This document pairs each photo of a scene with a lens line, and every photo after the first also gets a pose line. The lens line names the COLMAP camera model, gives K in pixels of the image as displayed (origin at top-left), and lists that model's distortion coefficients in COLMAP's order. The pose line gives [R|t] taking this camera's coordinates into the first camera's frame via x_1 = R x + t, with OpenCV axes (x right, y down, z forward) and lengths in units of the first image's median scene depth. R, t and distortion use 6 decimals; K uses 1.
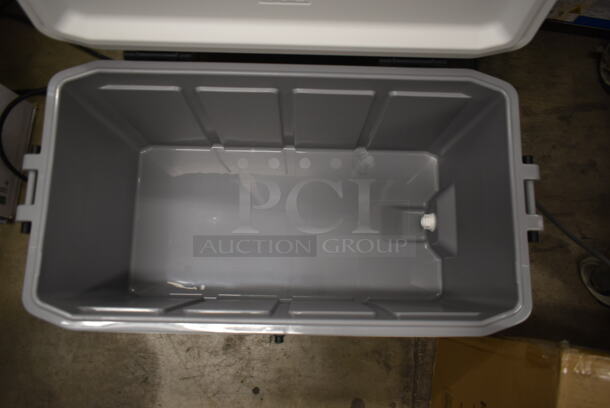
lens RADIAL K [[469.7, 0, 307.1], [0, 469.7, 215.6], [0, 0, 1]] dist [-0.022082, -0.002573]
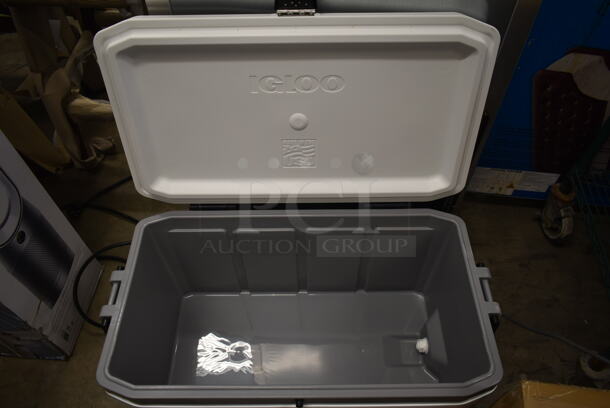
lens RADIAL K [[469.7, 0, 307.1], [0, 469.7, 215.6], [0, 0, 1]] dist [-0.022082, -0.002573]
pose [[0.999364, -0.034177, -0.010158, -0.010210], [0.025694, 0.887843, -0.459429, 0.341668], [0.024721, 0.458876, 0.888156, -0.267464]]
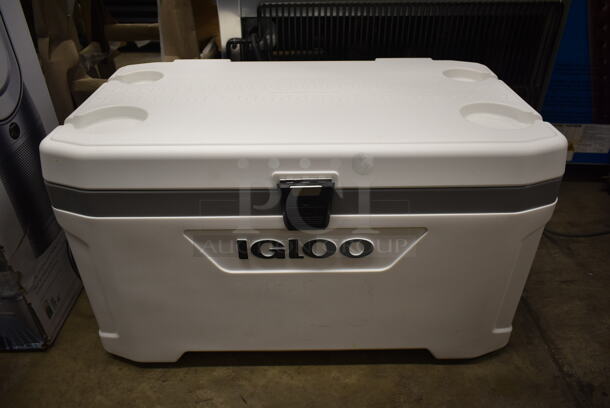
lens RADIAL K [[469.7, 0, 307.1], [0, 469.7, 215.6], [0, 0, 1]] dist [-0.022082, -0.002573]
pose [[0.993896, -0.079192, 0.076806, -0.308017], [0.110220, 0.683100, -0.721960, 0.680565], [0.004708, 0.726019, 0.687659, 0.370122]]
